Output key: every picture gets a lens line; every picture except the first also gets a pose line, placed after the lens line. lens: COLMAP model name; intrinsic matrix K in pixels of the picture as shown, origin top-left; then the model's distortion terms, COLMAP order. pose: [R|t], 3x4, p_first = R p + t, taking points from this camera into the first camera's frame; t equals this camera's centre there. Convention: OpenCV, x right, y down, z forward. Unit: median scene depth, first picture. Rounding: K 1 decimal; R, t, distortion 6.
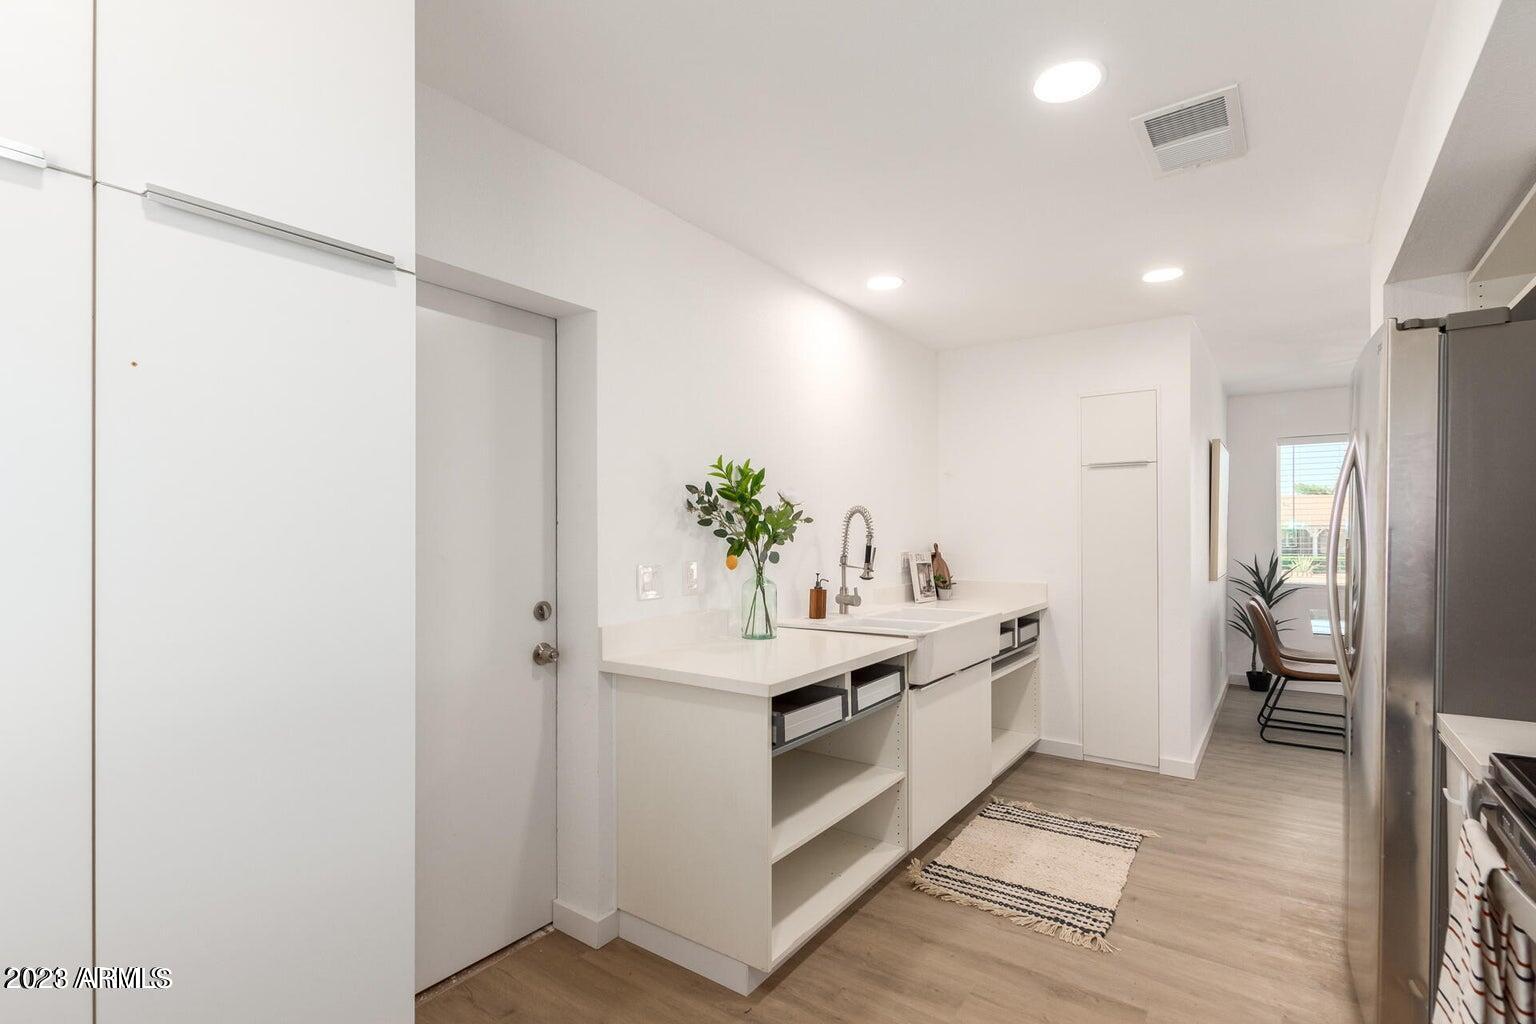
lens RADIAL K [[729.7, 0, 772.7], [0, 729.7, 525.8], [0, 0, 1]] dist [0.003125, -0.001504]
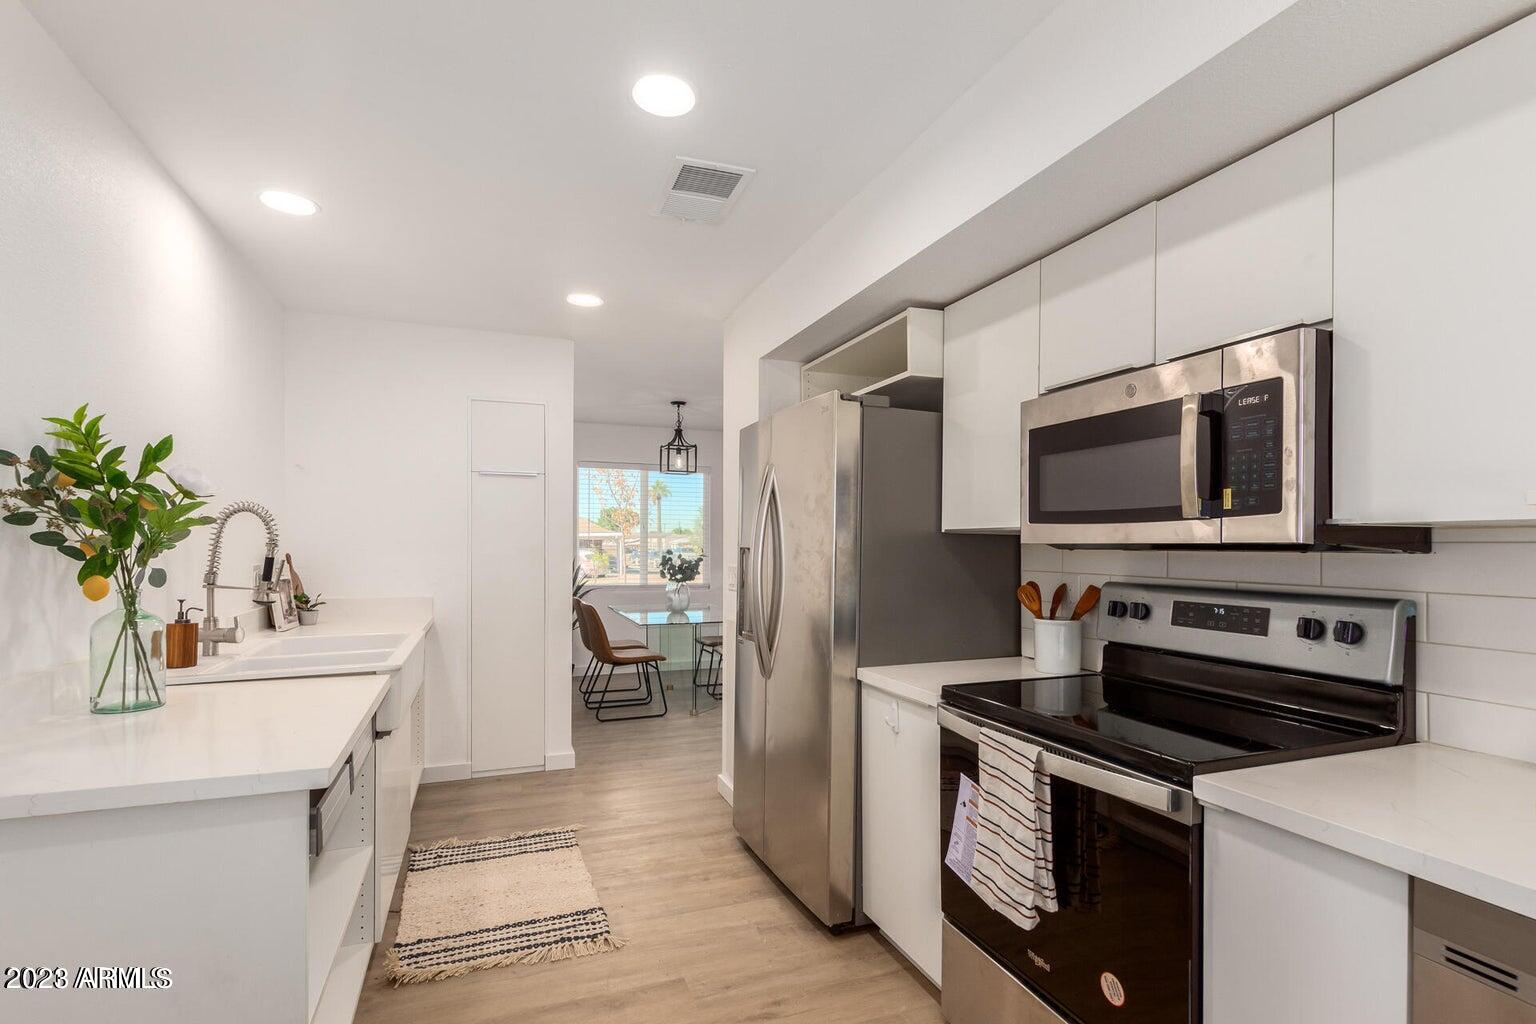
lens RADIAL K [[729.7, 0, 780.1], [0, 729.7, 542.2], [0, 0, 1]] dist [0.003125, -0.001504]
pose [[0.542449, 0.006083, 0.840067, -0.224643], [-0.014396, 0.999894, 0.002055, 0.003575], [-0.839966, -0.013208, 0.542479, 0.195478]]
